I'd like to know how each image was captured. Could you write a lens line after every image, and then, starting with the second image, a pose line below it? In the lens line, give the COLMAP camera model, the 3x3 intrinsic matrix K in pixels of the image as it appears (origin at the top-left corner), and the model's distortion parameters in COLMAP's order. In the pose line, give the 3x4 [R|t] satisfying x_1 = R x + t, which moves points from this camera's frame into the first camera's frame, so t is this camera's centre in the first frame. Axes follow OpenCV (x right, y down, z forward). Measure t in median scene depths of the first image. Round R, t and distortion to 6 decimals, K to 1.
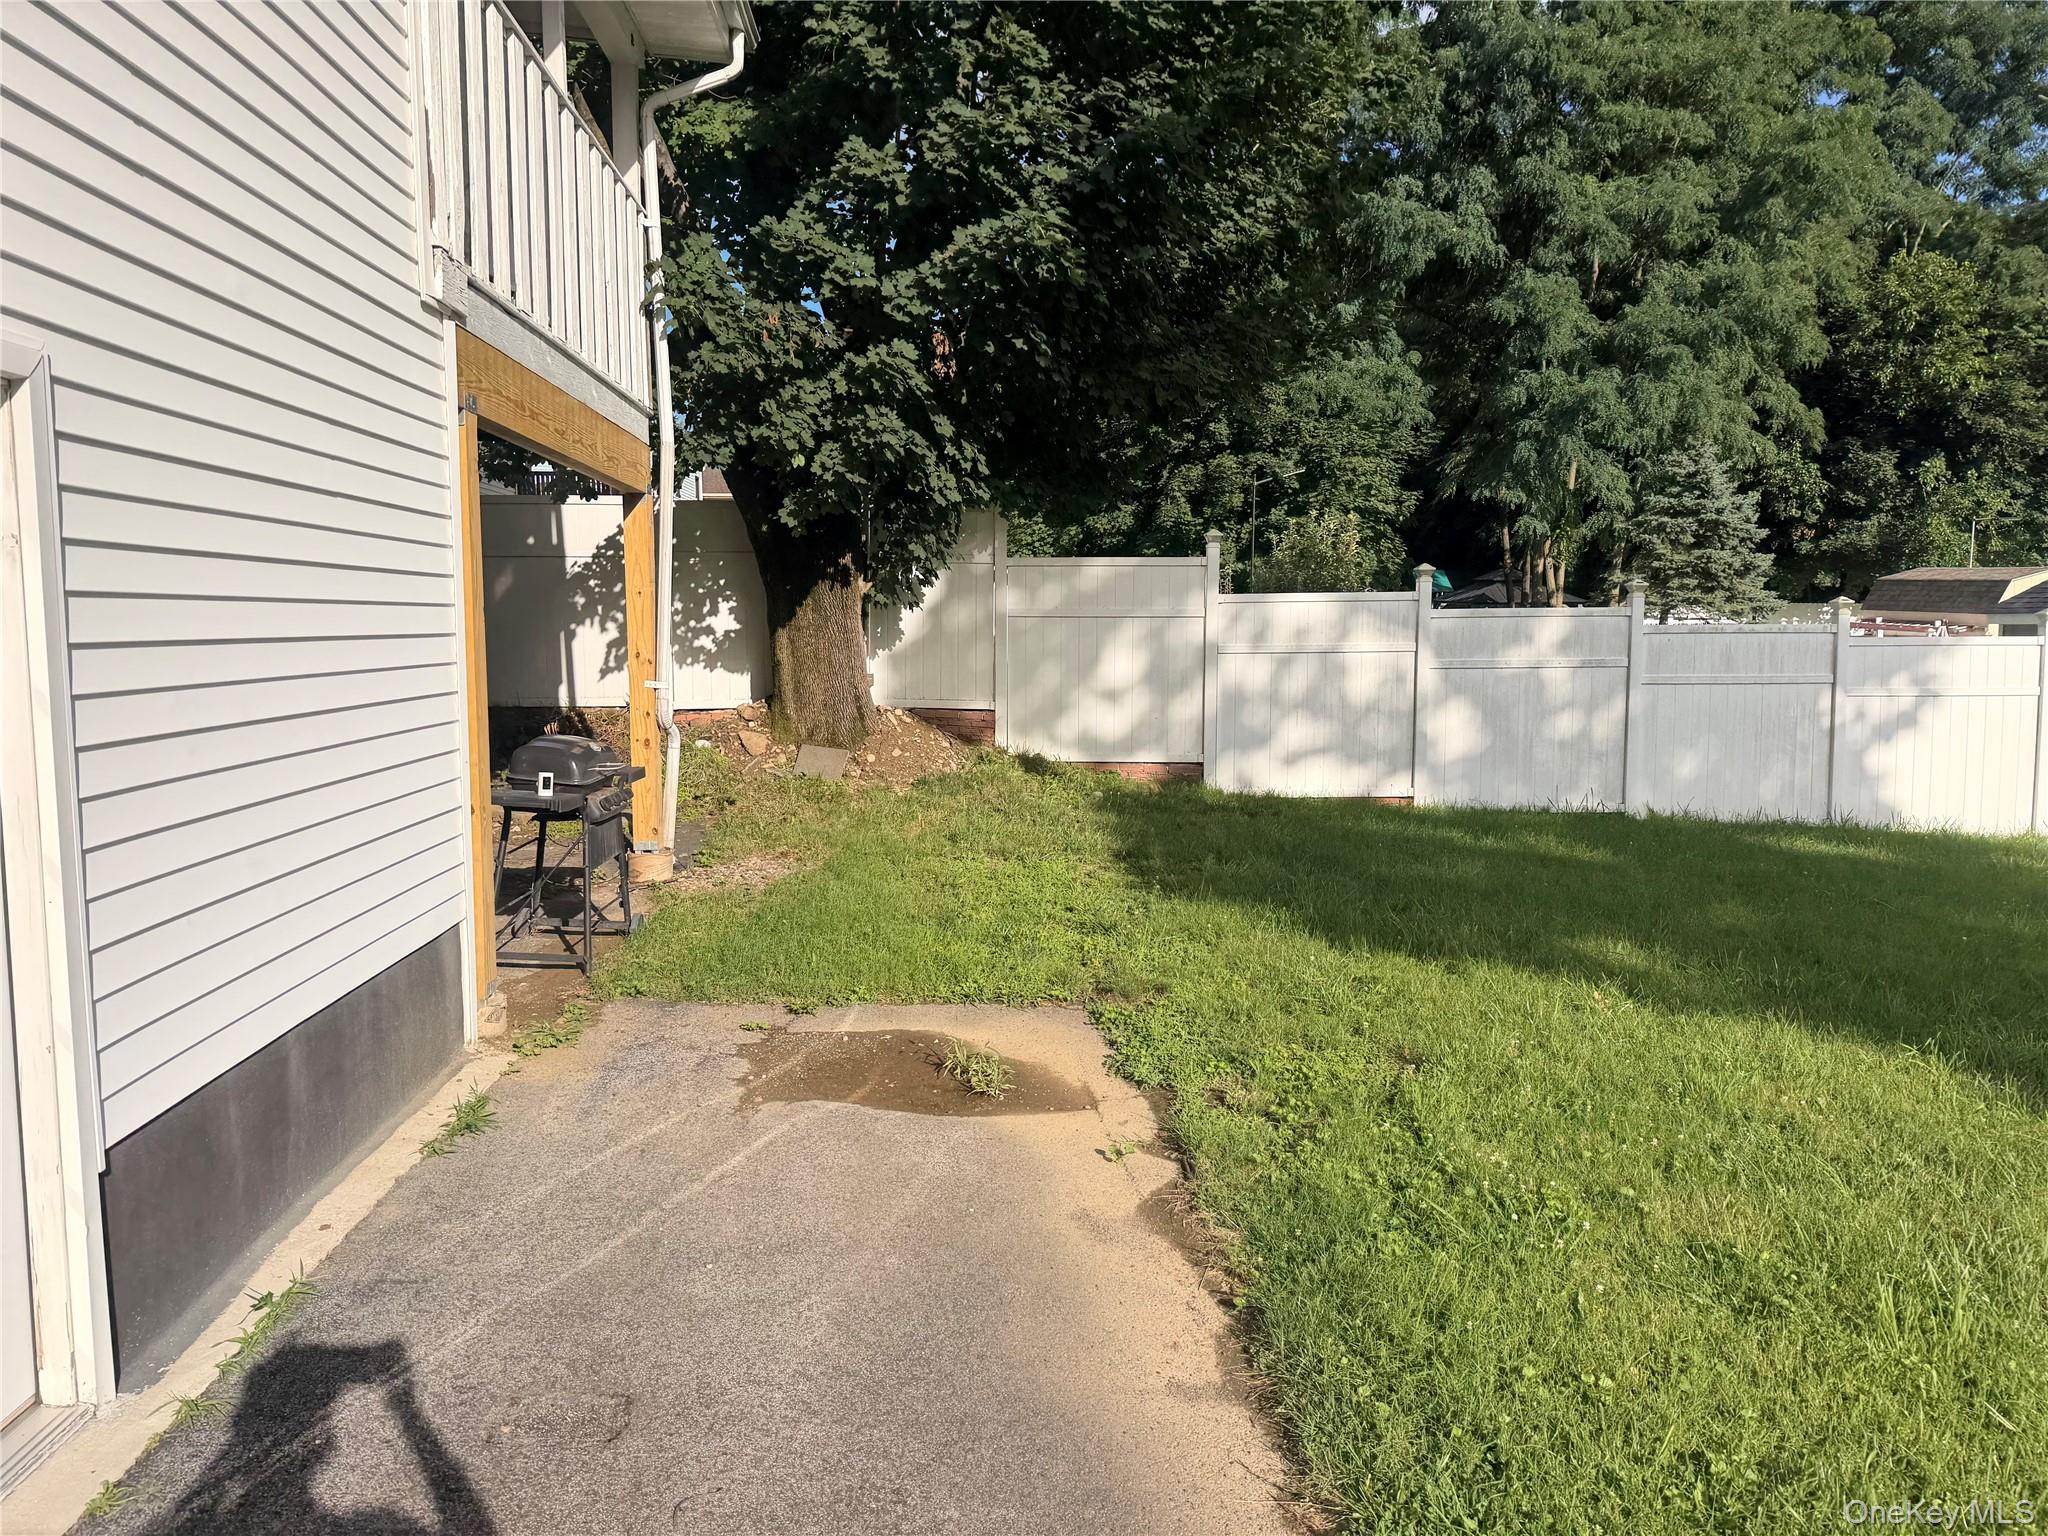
lens RADIAL K [[1439.4, 0, 1024.2], [0, 1439.4, 800.4], [0, 0, 1]] dist [0.031035, -0.023772]
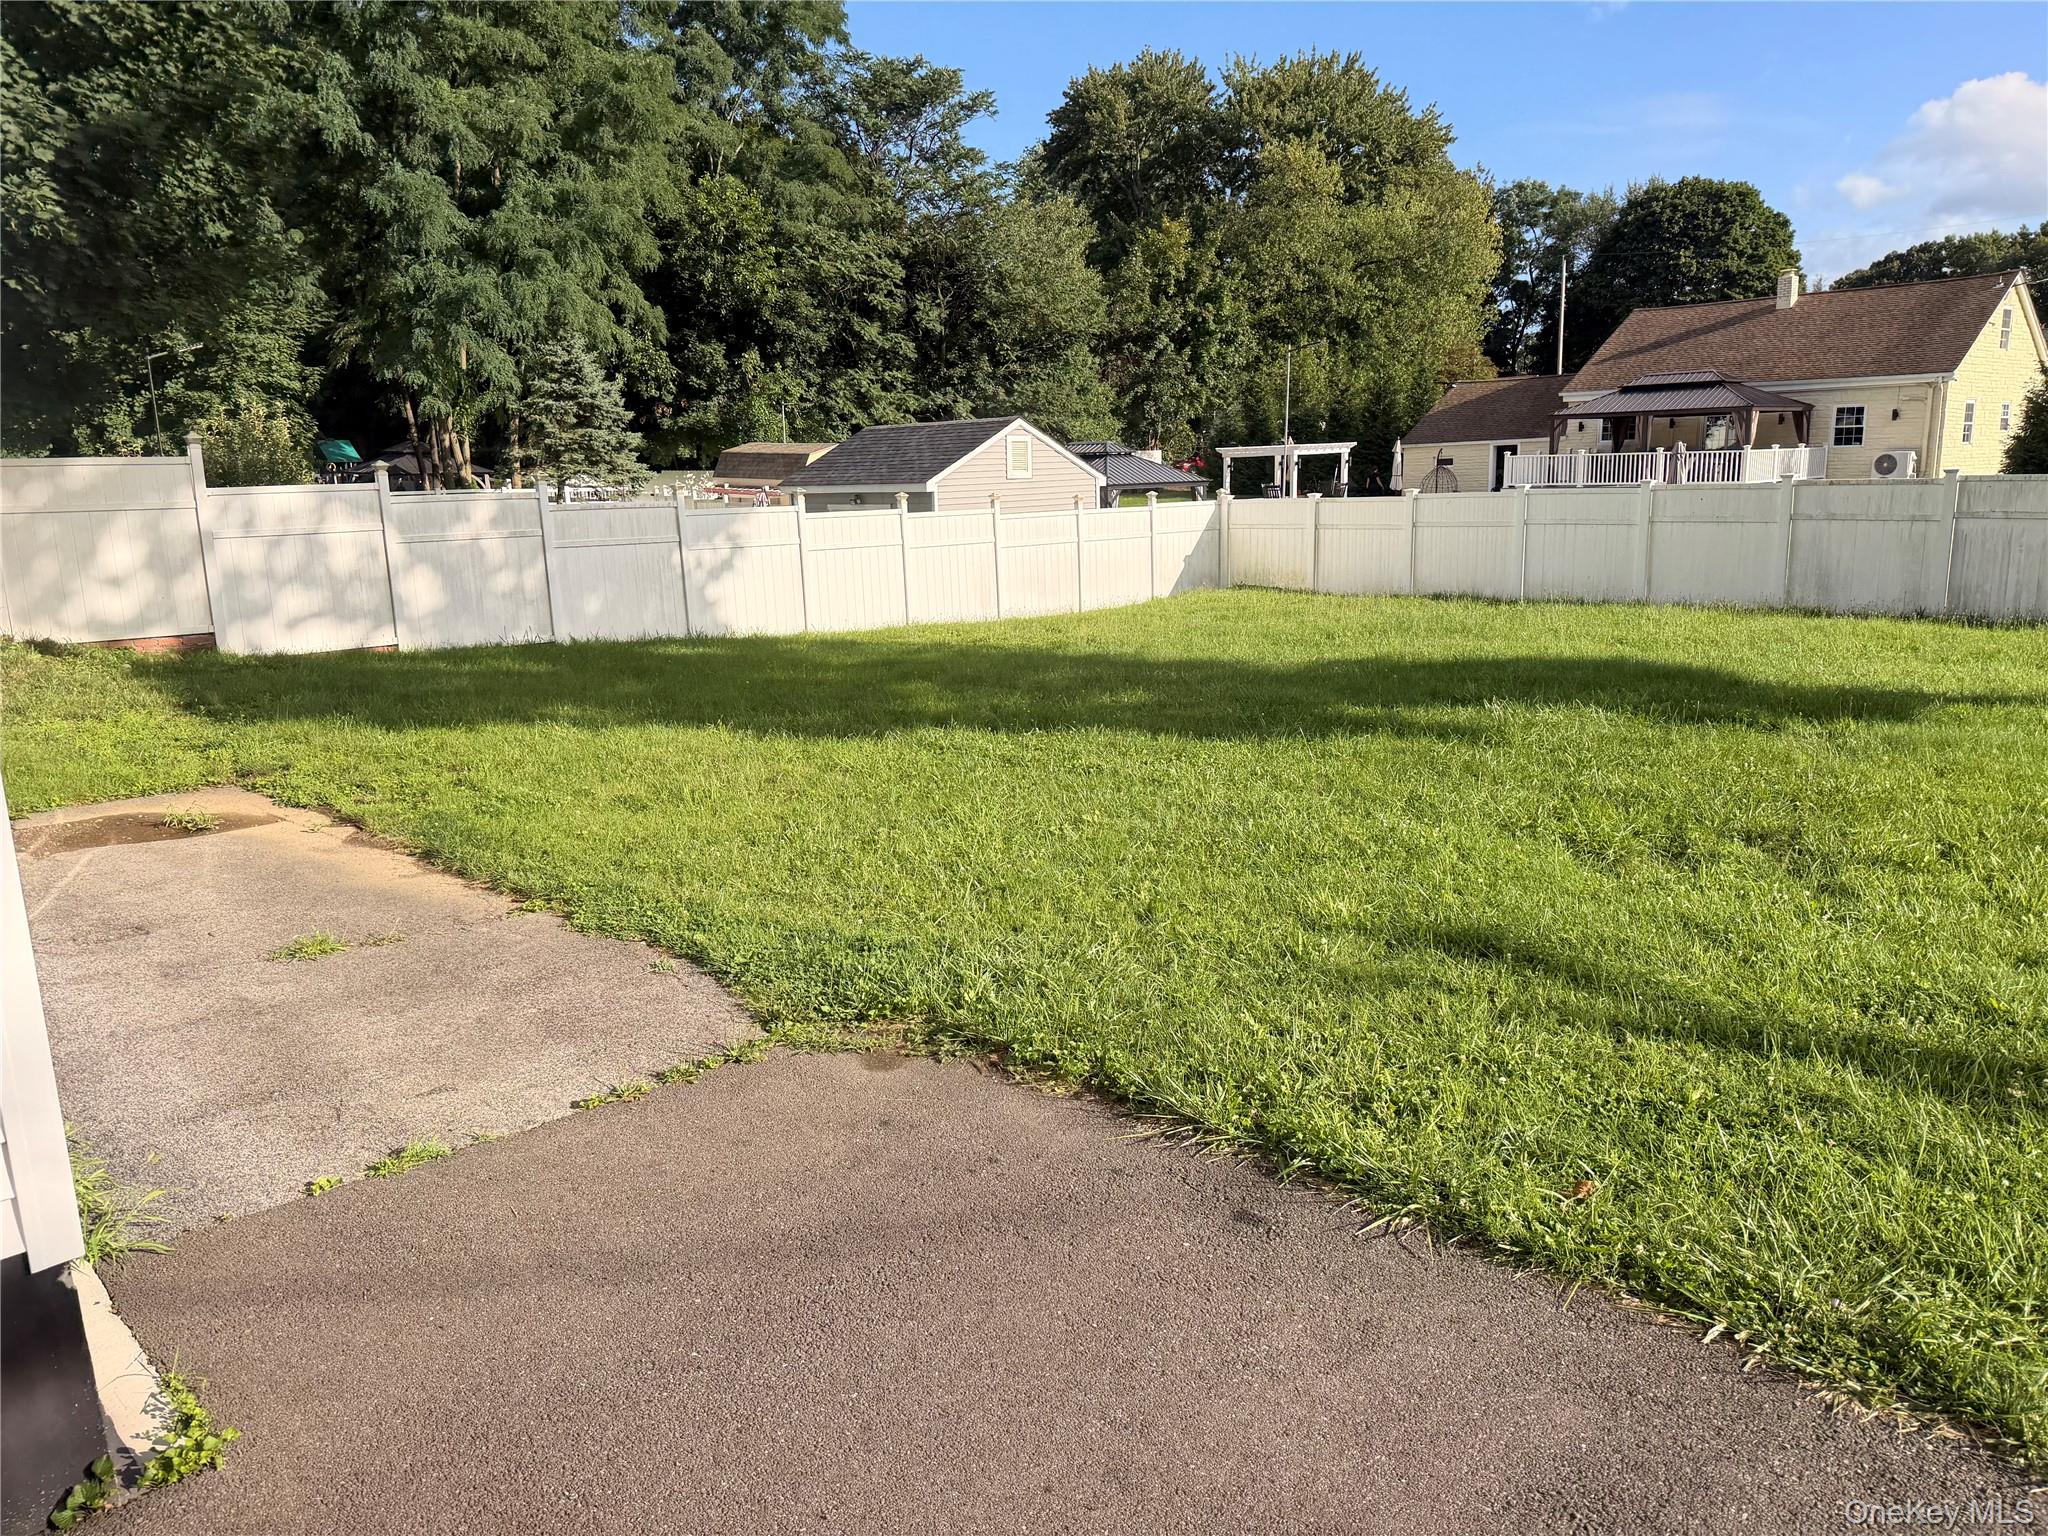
lens RADIAL K [[1416.7, 0, 1023.2], [0, 1416.7, 819.2], [0, 0, 1]] dist [0.001130, -0.047638]
pose [[0.751355, -0.166332, 0.638591, -0.049781], [0.095561, 0.984937, 0.144109, 0.007760], [-0.652942, -0.047253, 0.755933, -0.114482]]
